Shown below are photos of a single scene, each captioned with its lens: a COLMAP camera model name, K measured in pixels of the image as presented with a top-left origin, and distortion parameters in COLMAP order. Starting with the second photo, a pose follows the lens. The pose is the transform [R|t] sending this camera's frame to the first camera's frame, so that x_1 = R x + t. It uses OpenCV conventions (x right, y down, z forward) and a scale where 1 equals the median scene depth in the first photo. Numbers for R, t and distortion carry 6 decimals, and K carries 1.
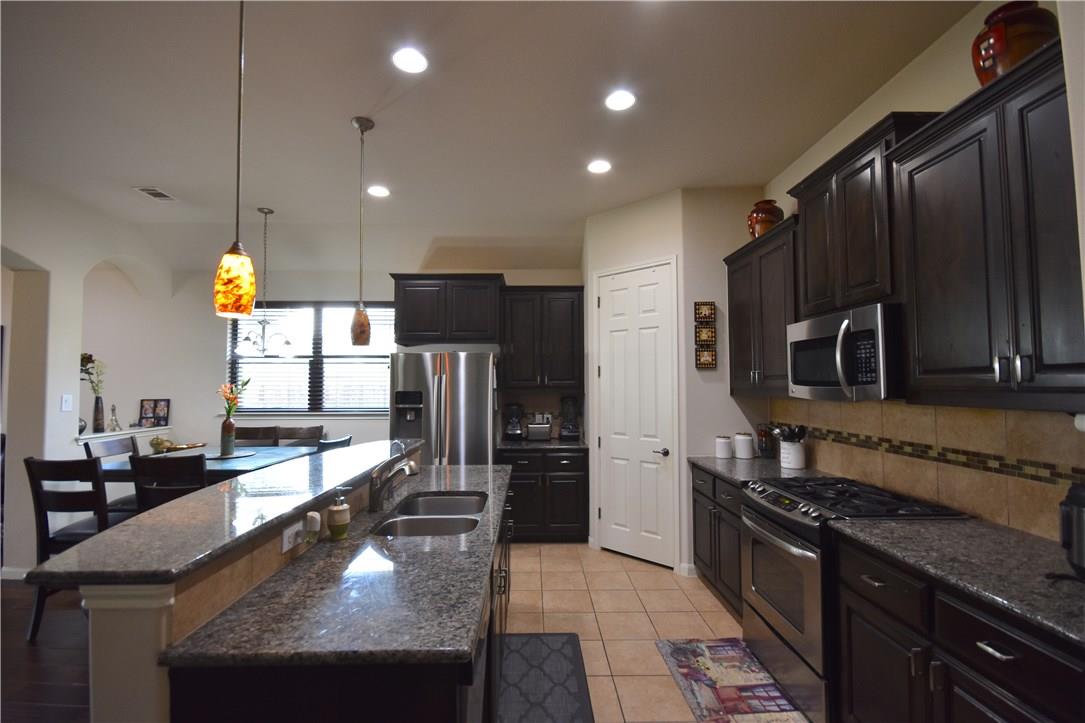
lens RADIAL K [[480.1, 0, 540.7], [0, 480.1, 364.0], [0, 0, 1]] dist [0.014041, -0.000907]
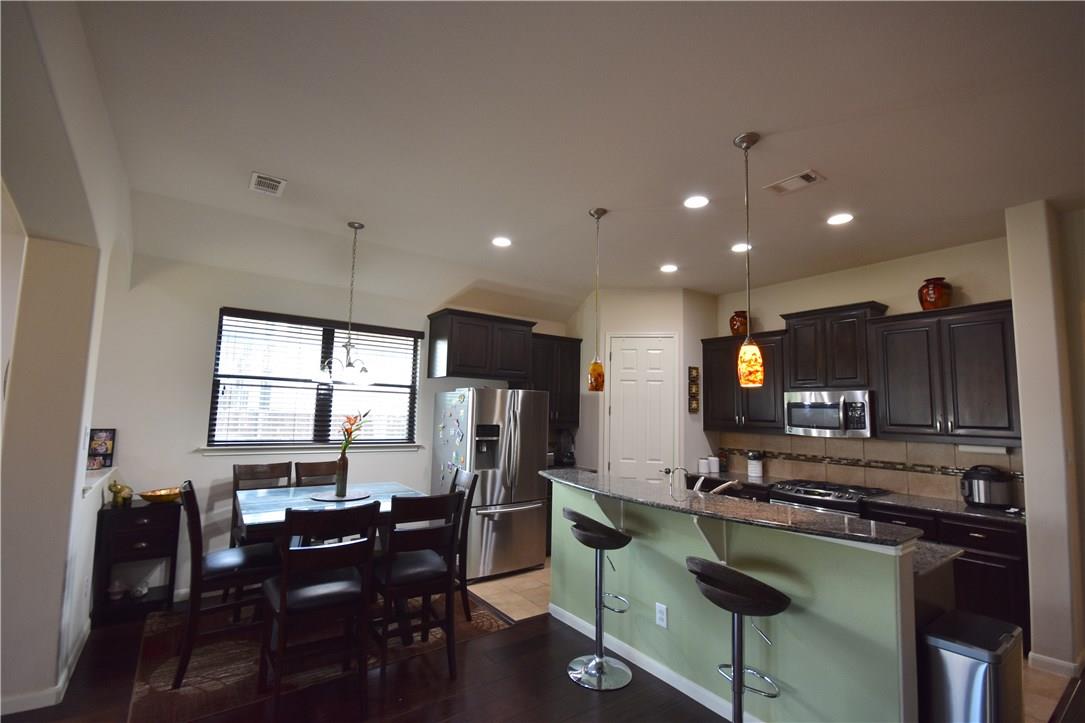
lens RADIAL K [[480.1, 0, 533.7], [0, 480.1, 367.9], [0, 0, 1]] dist [0.014041, -0.000907]
pose [[0.820140, 0.078984, 0.566685, -0.899069], [-0.053975, 0.996689, -0.060802, -0.009961], [-0.569611, 0.019280, 0.821688, 0.066598]]
